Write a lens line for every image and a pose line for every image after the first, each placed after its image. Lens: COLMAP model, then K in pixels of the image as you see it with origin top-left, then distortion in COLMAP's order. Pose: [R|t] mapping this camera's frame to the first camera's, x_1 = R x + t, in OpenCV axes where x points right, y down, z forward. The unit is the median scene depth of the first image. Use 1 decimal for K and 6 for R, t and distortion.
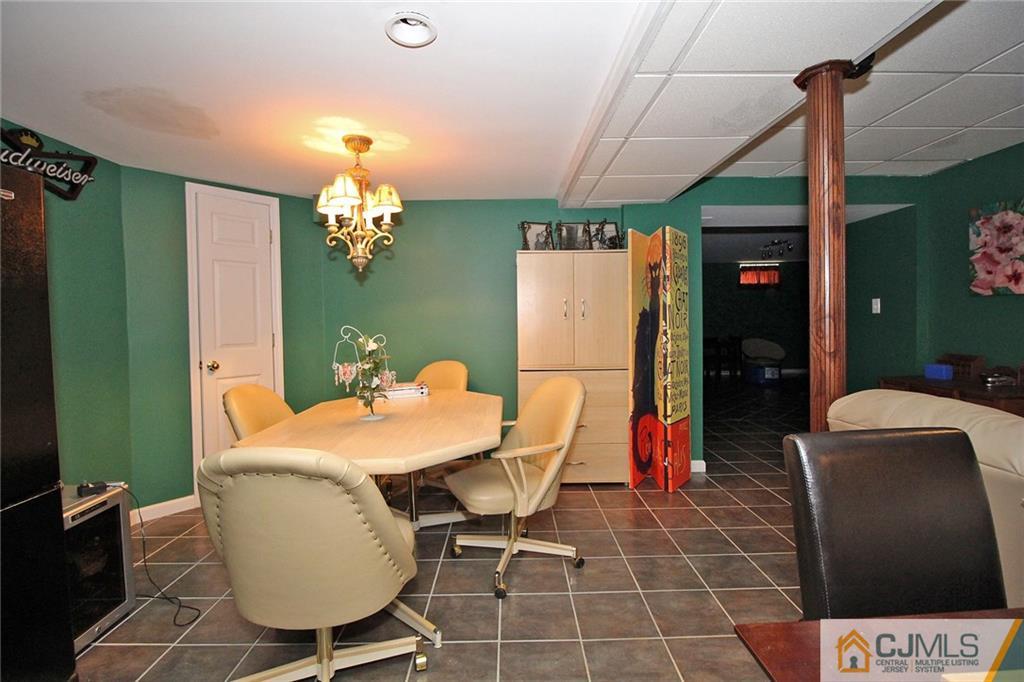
lens RADIAL K [[479.5, 0, 515.1], [0, 479.5, 332.0], [0, 0, 1]] dist [-0.017197, -0.000529]
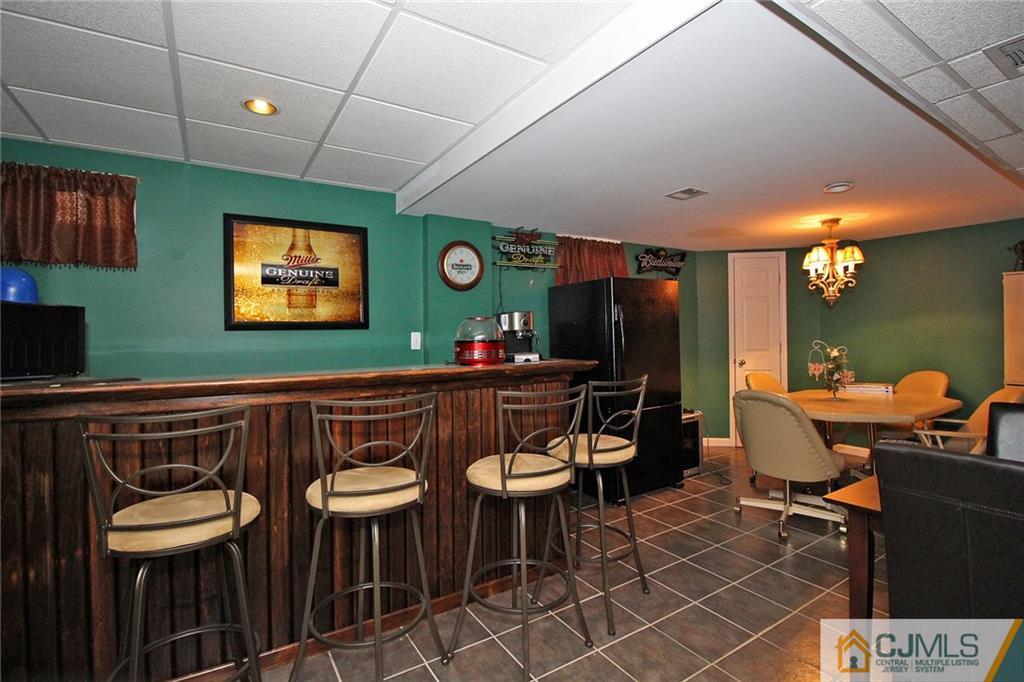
lens RADIAL K [[479.5, 0, 515.1], [0, 479.5, 332.0], [0, 0, 1]] dist [-0.017197, -0.000529]
pose [[0.526544, 0.004164, -0.850138, 0.441417], [-0.018043, 0.999818, -0.006278, -0.012490], [0.849956, 0.018644, 0.526523, -0.665615]]
